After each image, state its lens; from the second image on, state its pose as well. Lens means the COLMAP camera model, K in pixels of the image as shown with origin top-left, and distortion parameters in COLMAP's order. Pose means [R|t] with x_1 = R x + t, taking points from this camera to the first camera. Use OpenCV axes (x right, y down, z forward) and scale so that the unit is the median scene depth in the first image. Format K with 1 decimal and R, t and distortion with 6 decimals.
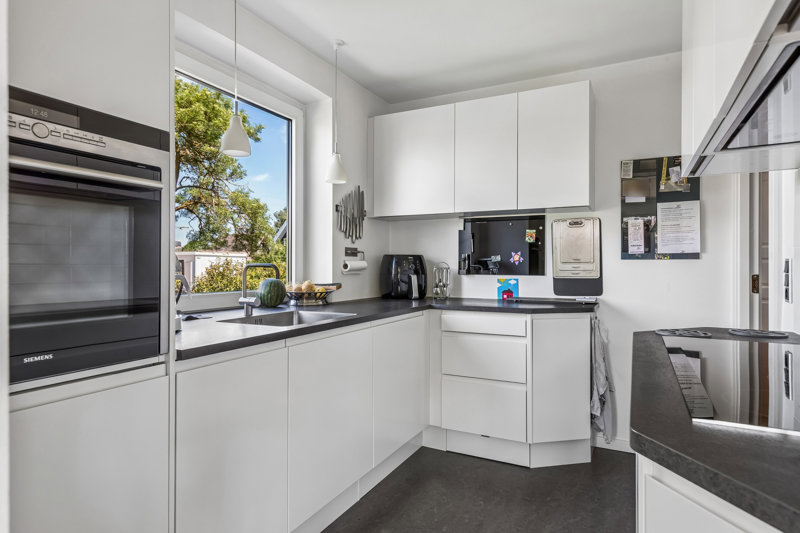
lens RADIAL K [[458.4, 0, 400.0], [0, 458.4, 266.5], [0, 0, 1]] dist [-0.000190, -0.000050]
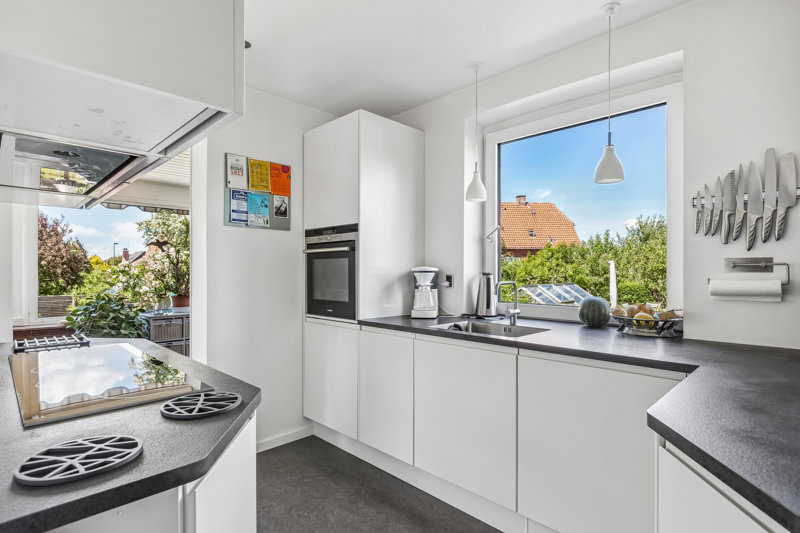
lens RADIAL K [[419.1, 0, 403.3], [0, 419.1, 268.1], [0, 0, 1]] dist [-0.000325, 0.000628]
pose [[-0.308739, -0.005185, -0.951133, 1.149998], [-0.002962, 0.999986, -0.004490, -0.049747], [0.951142, 0.001431, -0.308750, 1.515769]]
